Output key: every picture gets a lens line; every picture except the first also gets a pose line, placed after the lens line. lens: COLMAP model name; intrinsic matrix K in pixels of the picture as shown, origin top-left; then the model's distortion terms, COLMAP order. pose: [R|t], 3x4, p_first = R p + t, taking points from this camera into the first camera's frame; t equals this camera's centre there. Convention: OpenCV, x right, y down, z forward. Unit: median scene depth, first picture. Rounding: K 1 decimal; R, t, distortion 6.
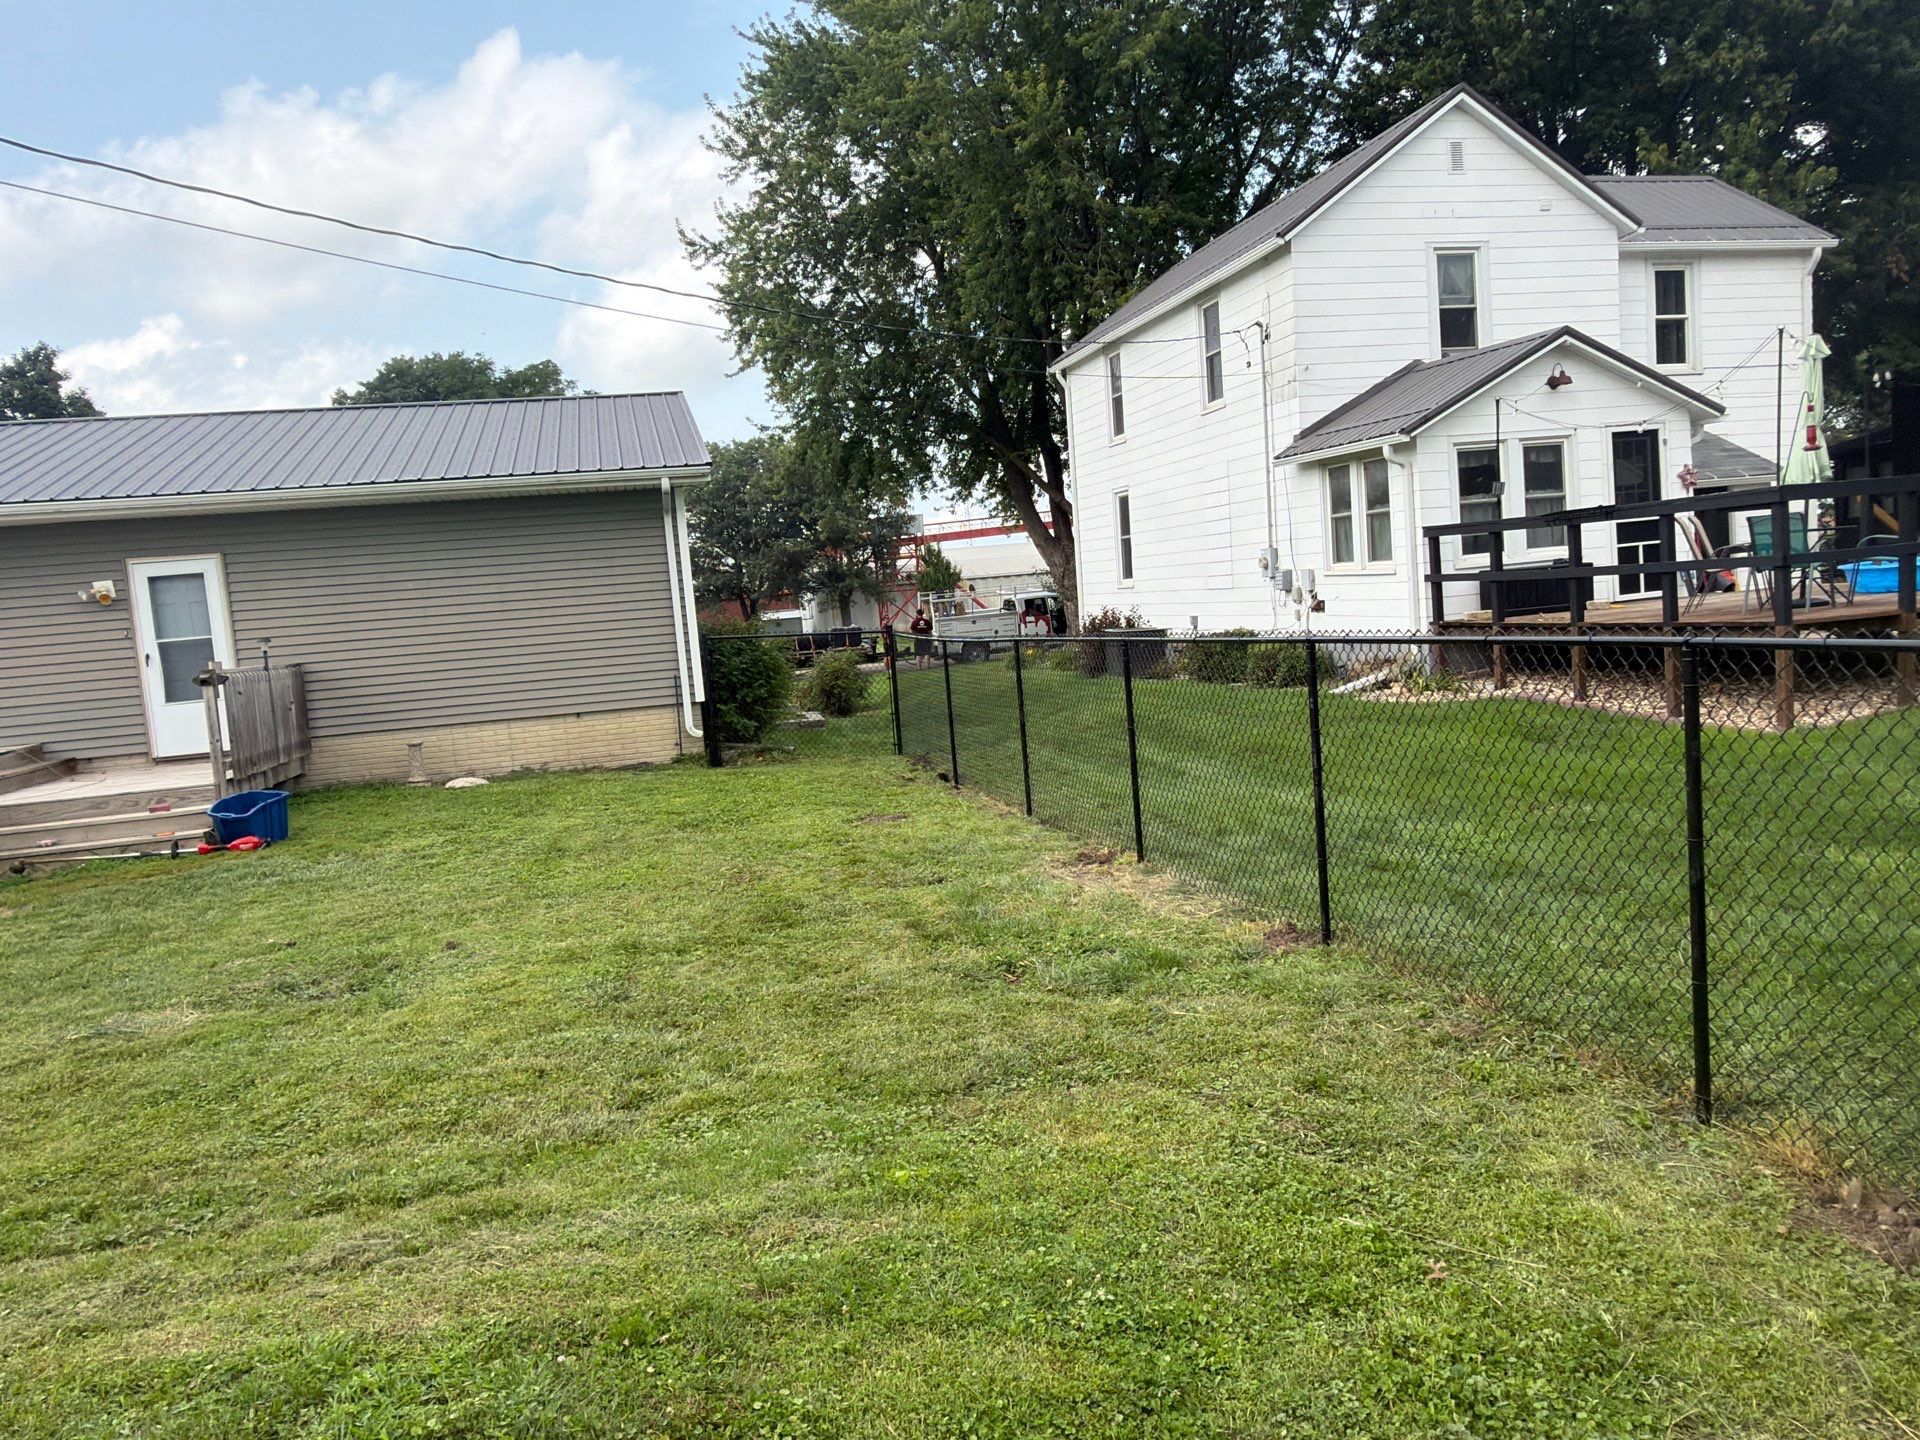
lens RADIAL K [[1346.7, 0, 956.7], [0, 1346.7, 715.2], [0, 0, 1]] dist [0.019606, -0.028862]
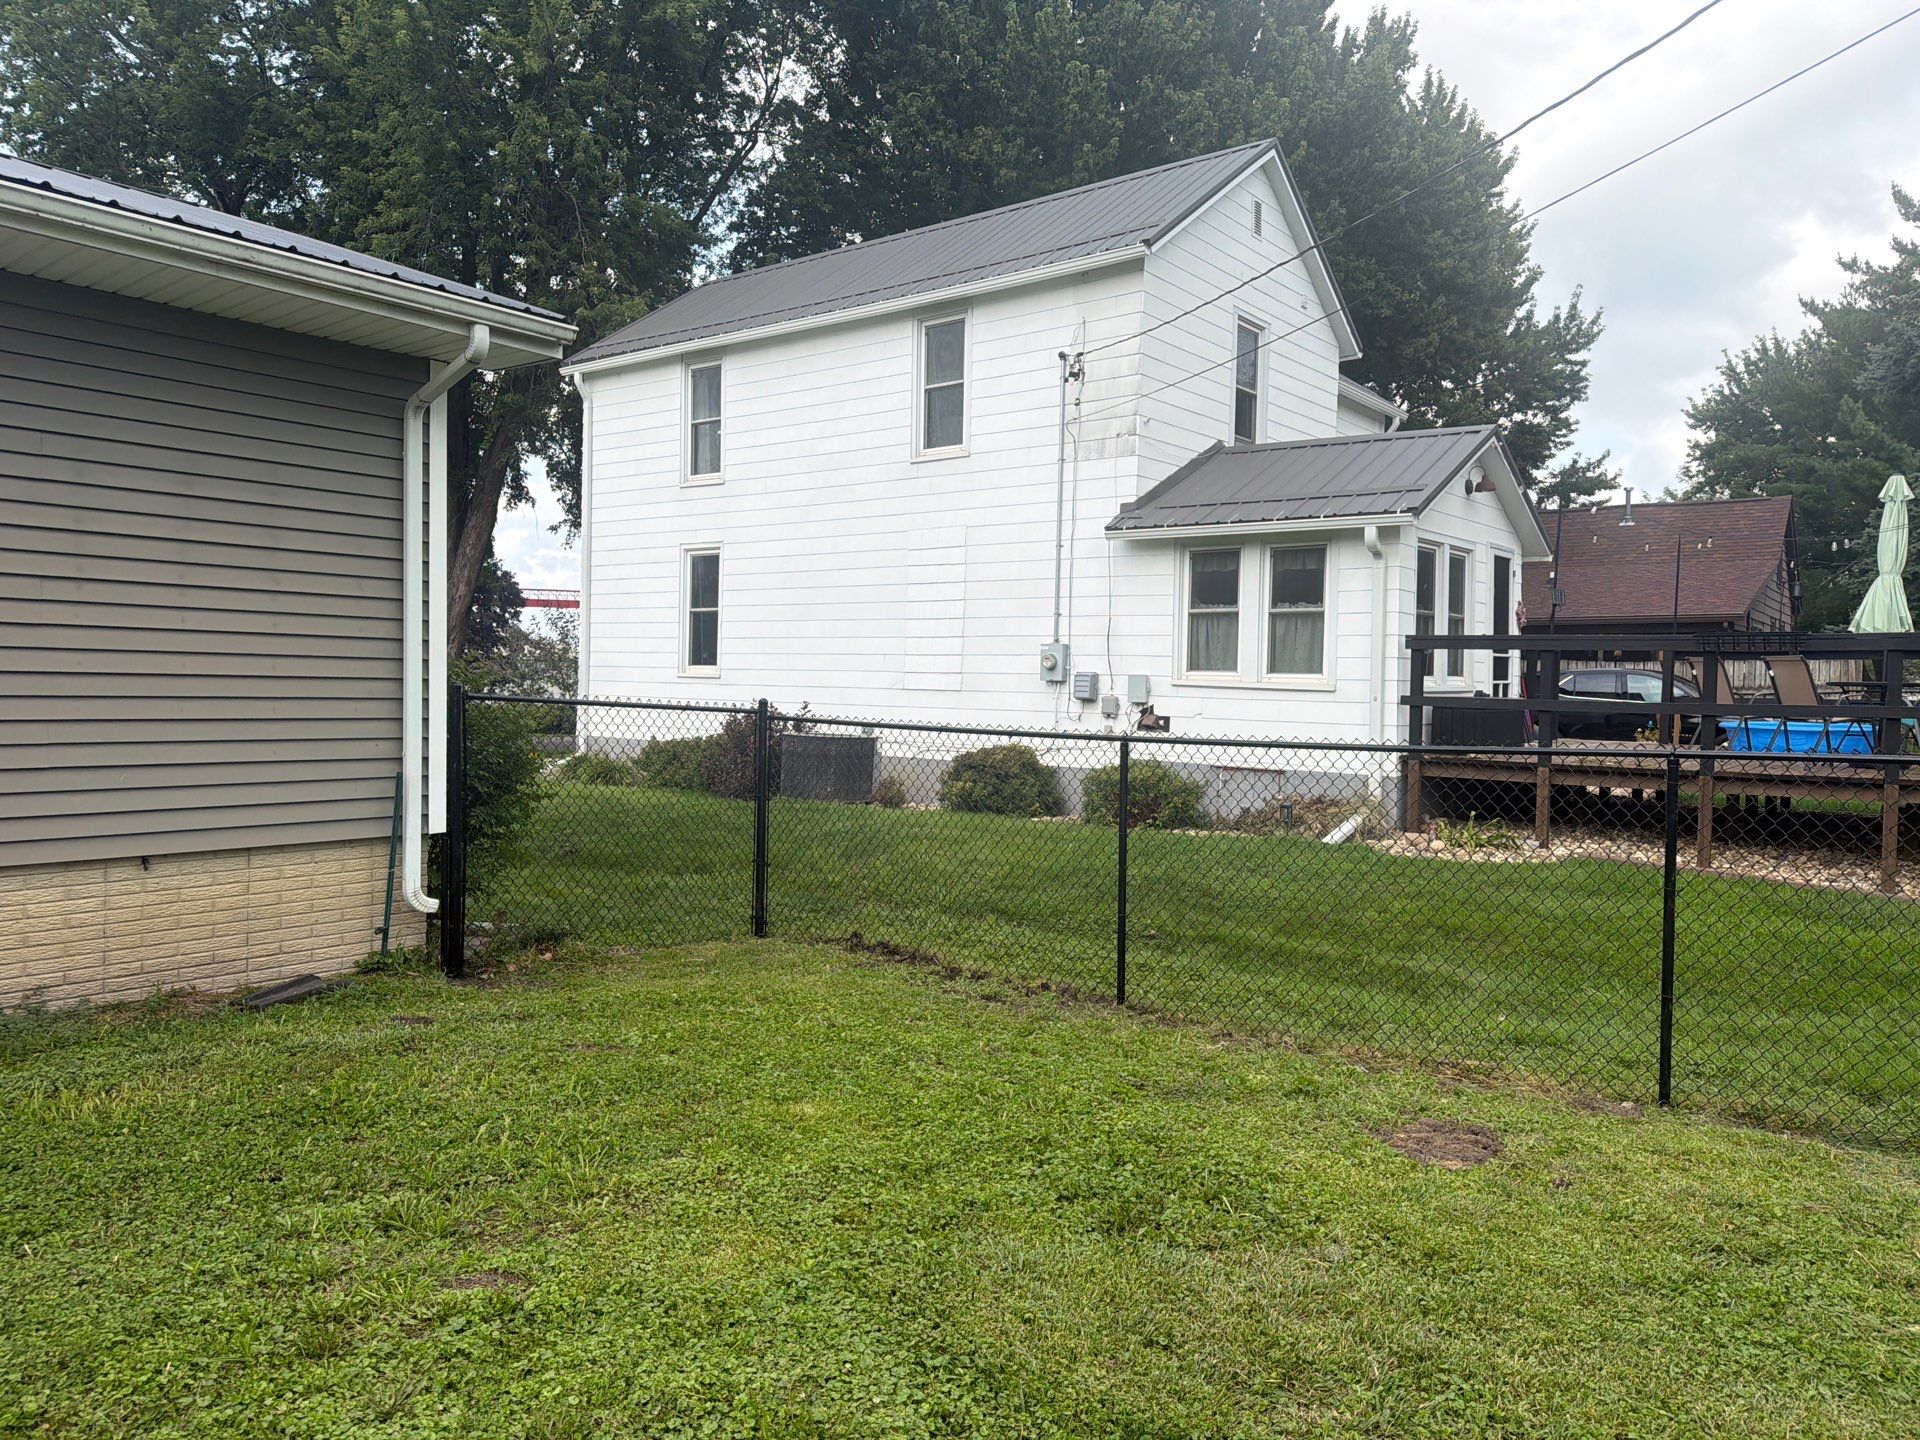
lens RADIAL K [[1360.9, 0, 960.0], [0, 1360.9, 720.0], [0, 0, 1]] dist [0.098232, -0.145793]
pose [[0.782085, 0.074476, 0.618705, -0.323971], [-0.020100, 0.995331, -0.094405, -0.007651], [-0.622847, 0.061397, 0.779930, 0.486973]]
